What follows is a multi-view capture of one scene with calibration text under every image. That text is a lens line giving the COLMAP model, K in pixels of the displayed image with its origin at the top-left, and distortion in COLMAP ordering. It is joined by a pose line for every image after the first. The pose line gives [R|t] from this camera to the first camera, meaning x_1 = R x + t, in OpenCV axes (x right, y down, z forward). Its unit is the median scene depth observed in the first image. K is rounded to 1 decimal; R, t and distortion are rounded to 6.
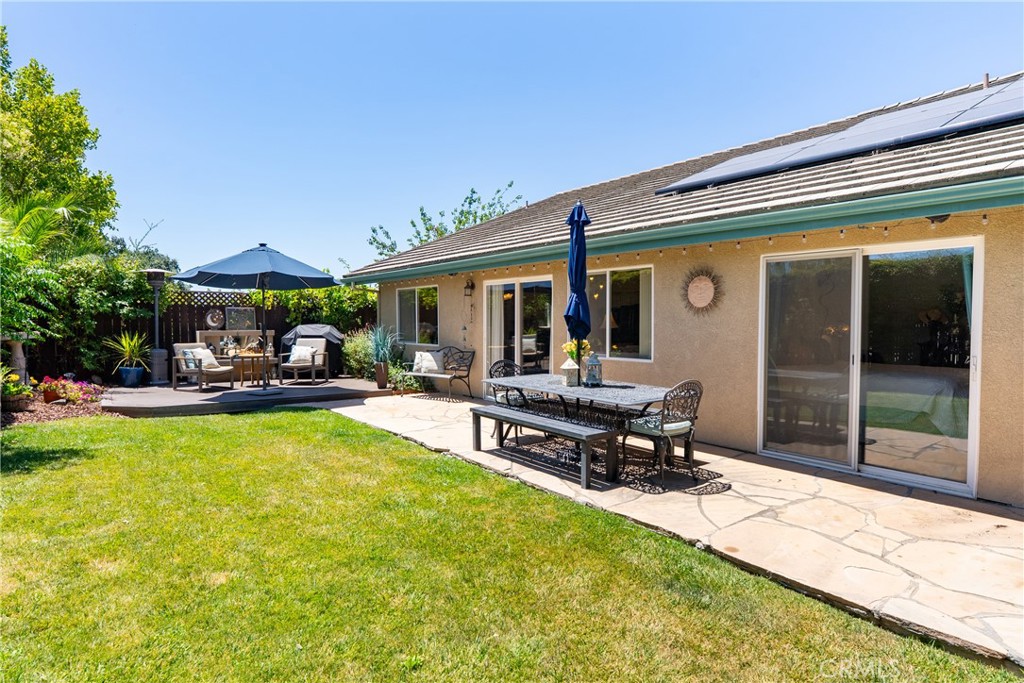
lens RADIAL K [[568.3, 0, 509.0], [0, 568.3, 338.3], [0, 0, 1]] dist [-0.001450, -0.003288]
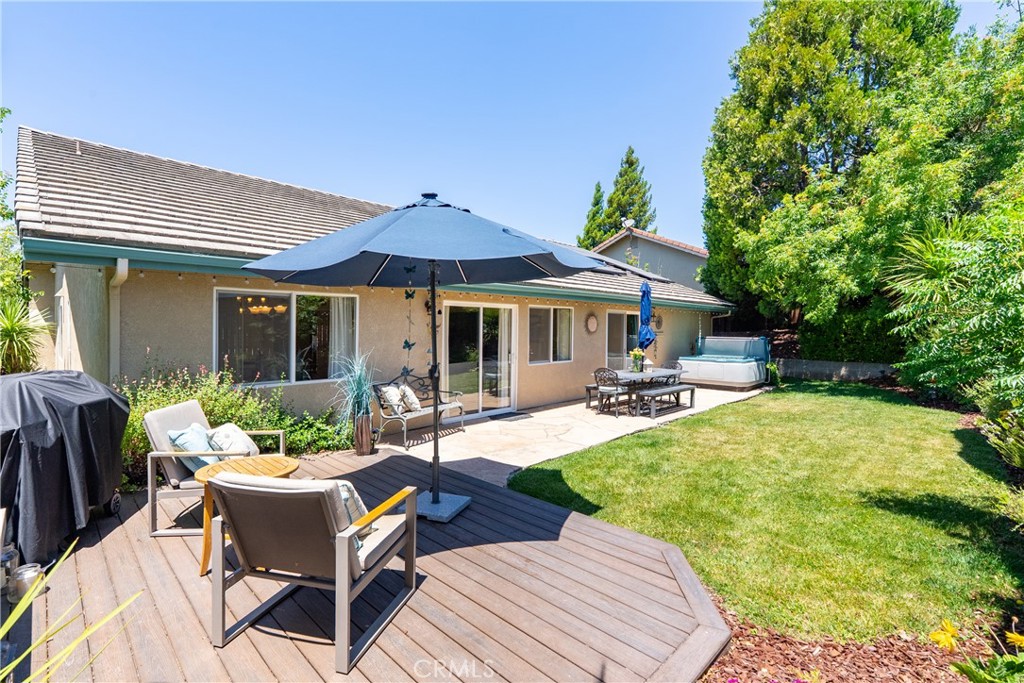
lens RADIAL K [[454.3, 0, 508.9], [0, 454.3, 337.4], [0, 0, 1]] dist [-0.000963, -0.000051]
pose [[-0.159593, -0.007008, 0.987158, -0.770427], [0.038636, 0.999164, 0.013339, -0.040808], [-0.986427, 0.040269, -0.159189, 0.956527]]
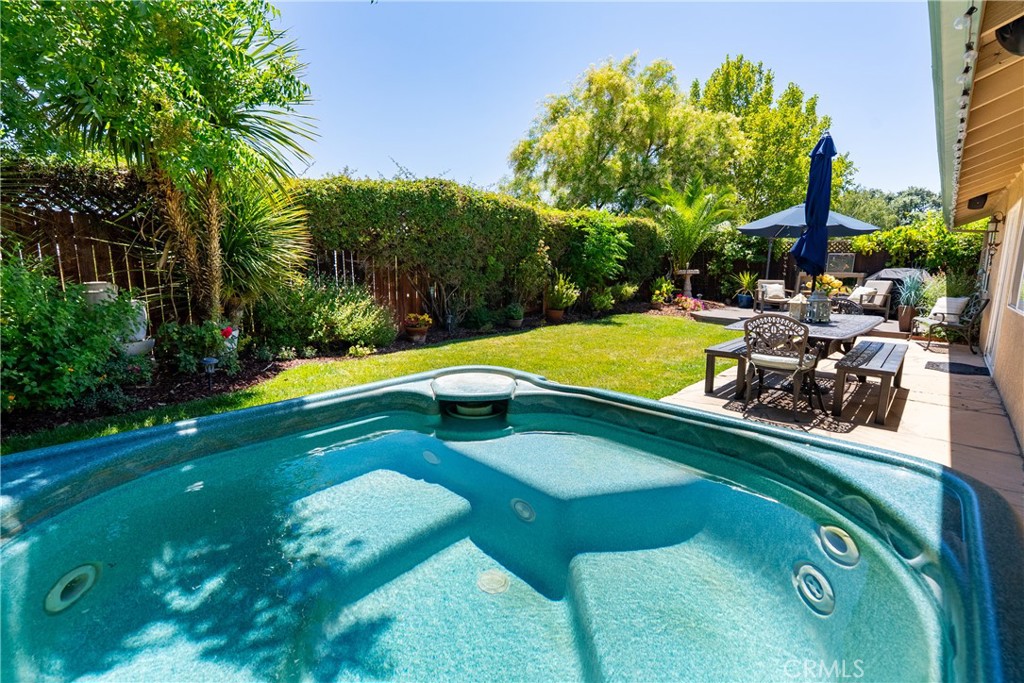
lens RADIAL K [[454.3, 0, 509.6], [0, 454.3, 340.8], [0, 0, 1]] dist [-0.000963, -0.000051]
pose [[0.168246, 0.161035, -0.972503, 0.423322], [-0.038549, 0.986886, 0.156748, 0.005700], [0.984991, 0.011117, 0.172247, 0.167801]]
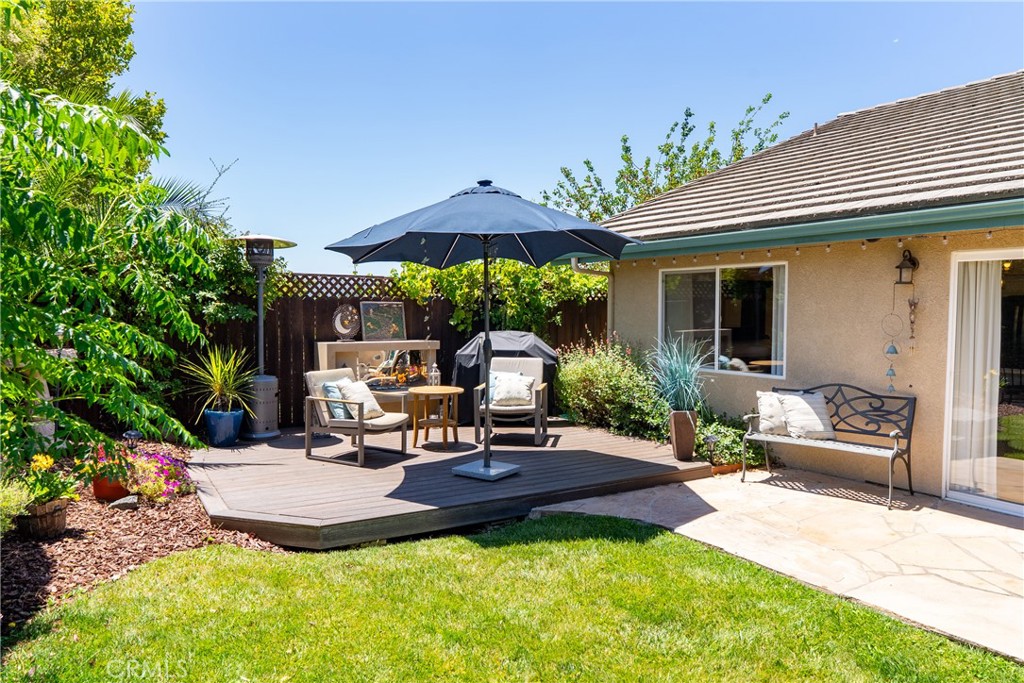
lens RADIAL K [[708.9, 0, 511.1], [0, 708.9, 341.3], [0, 0, 1]] dist [-0.008311, -0.003719]
pose [[0.994936, 0.008040, -0.100193, -0.303392], [-0.006551, 0.999863, 0.015173, -0.028452], [0.100301, -0.014439, 0.994852, 0.323439]]
